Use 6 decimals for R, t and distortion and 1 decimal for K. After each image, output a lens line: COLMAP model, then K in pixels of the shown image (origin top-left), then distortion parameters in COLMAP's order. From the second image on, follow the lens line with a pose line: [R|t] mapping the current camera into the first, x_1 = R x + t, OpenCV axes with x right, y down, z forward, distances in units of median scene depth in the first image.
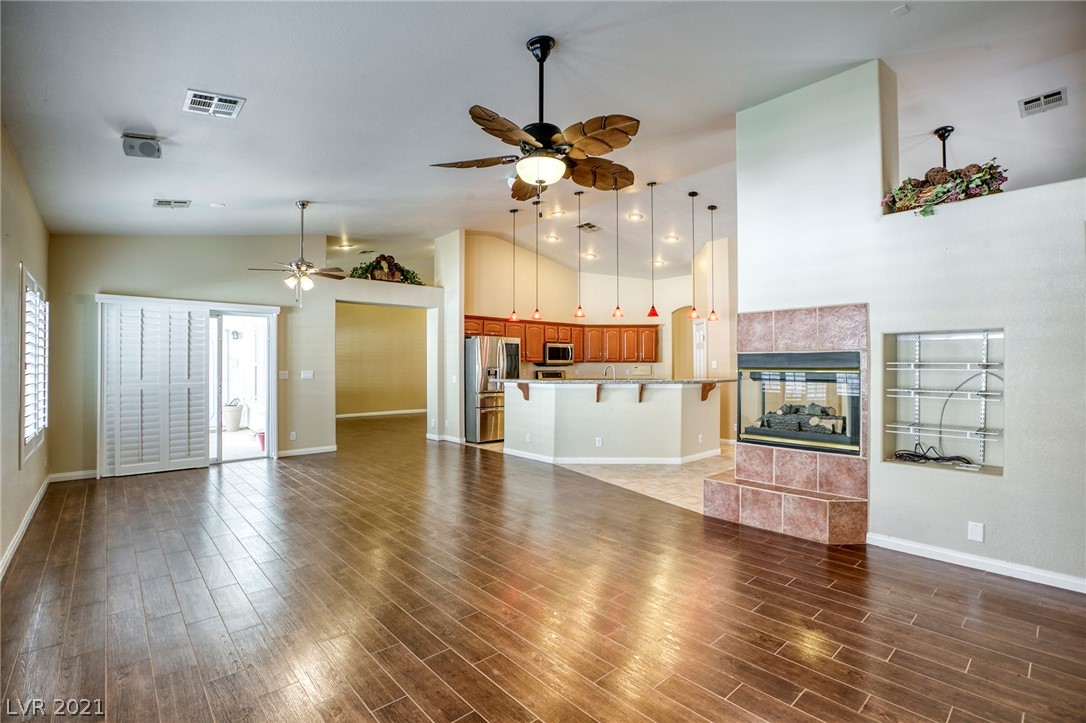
lens RADIAL K [[488.2, 0, 535.8], [0, 488.2, 349.4], [0, 0, 1]] dist [-0.044067, 0.011928]
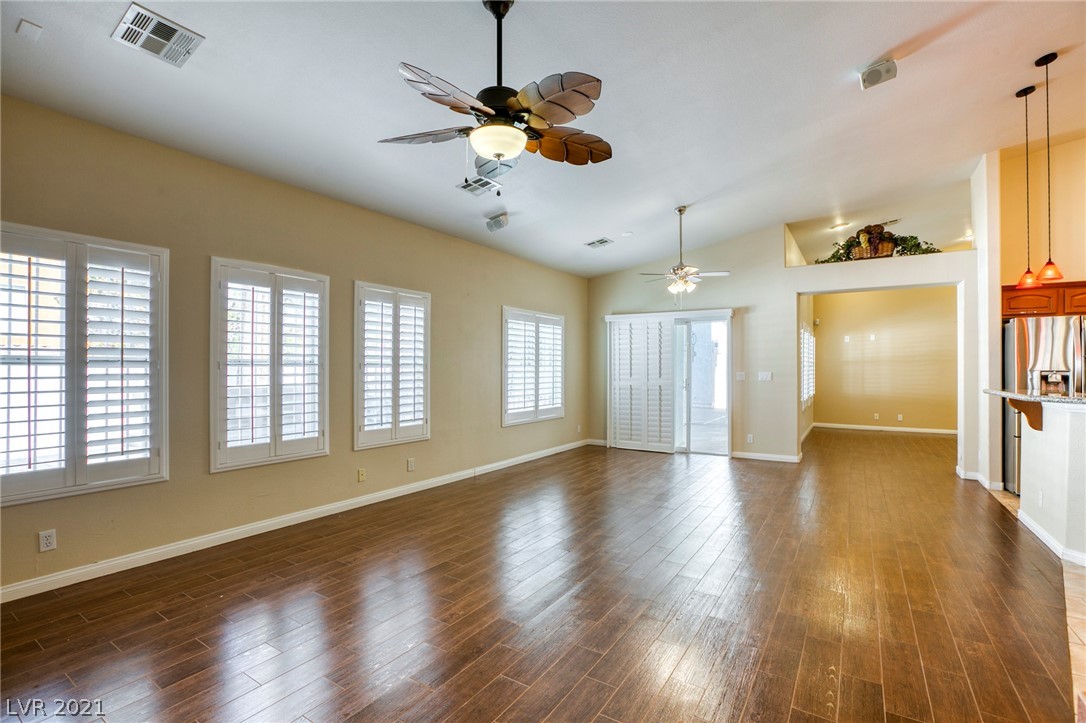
lens RADIAL K [[494.7, 0, 542.7], [0, 494.7, 362.1], [0, 0, 1]] dist [-0.044159, 0.013246]
pose [[0.282825, -0.008758, -0.959132, 0.276512], [0.029185, 0.999574, -0.000521, 0.009816], [0.958727, -0.027845, 0.282960, 0.260124]]
